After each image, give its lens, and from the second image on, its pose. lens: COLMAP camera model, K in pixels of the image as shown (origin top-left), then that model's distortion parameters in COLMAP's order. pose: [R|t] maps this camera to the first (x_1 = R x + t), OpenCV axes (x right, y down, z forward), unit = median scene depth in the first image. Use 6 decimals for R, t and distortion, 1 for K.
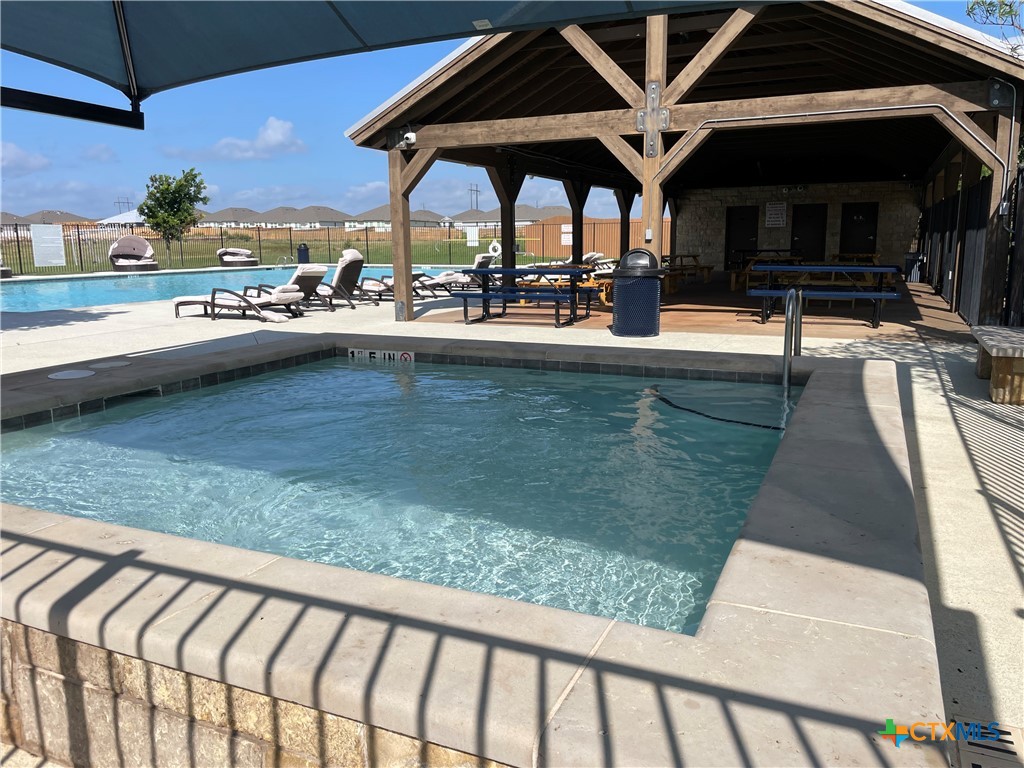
lens RADIAL K [[784.8, 0, 506.6], [0, 784.8, 378.9], [0, 0, 1]] dist [0.106293, -0.151140]
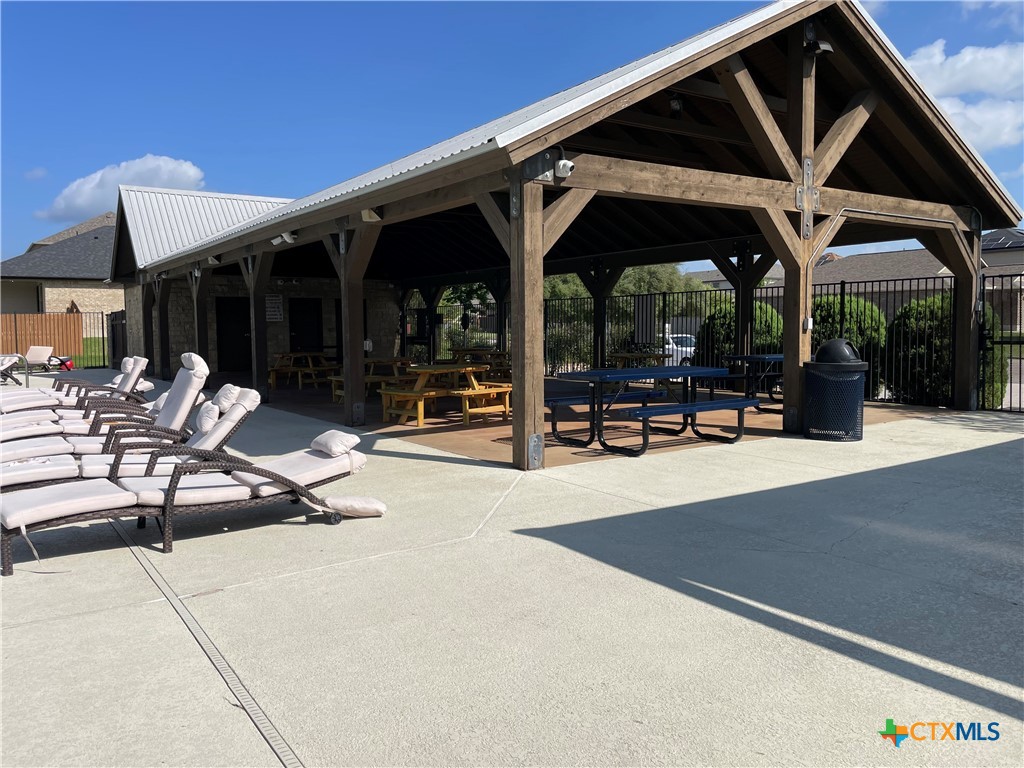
lens RADIAL K [[774.8, 0, 512.0], [0, 774.8, 384.0], [0, 0, 1]] dist [0.099146, -0.147760]
pose [[0.521250, -0.059901, 0.851299, -0.670524], [0.155510, 0.987499, -0.025734, -0.130874], [-0.839116, 0.145800, 0.524049, 0.746682]]
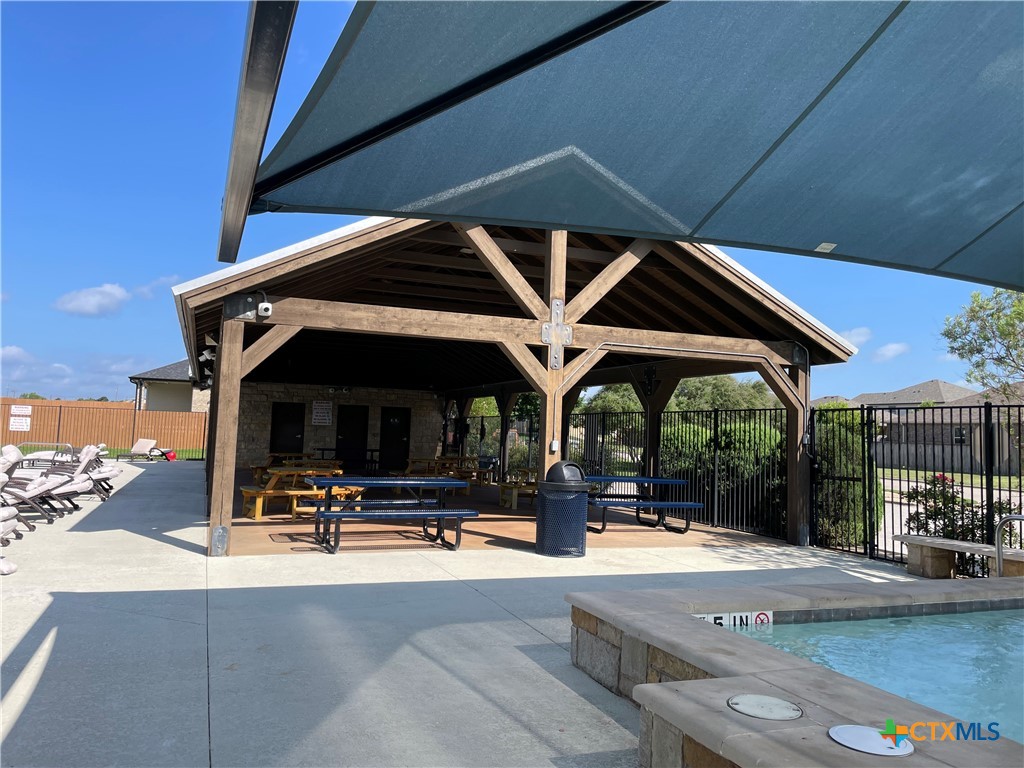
lens RADIAL K [[784.8, 0, 506.6], [0, 784.8, 378.9], [0, 0, 1]] dist [0.106293, -0.151140]
pose [[0.704805, 0.084544, 0.704346, -0.490730], [0.082621, 0.976334, -0.199866, -0.068456], [-0.704574, 0.199060, 0.681139, 0.335133]]
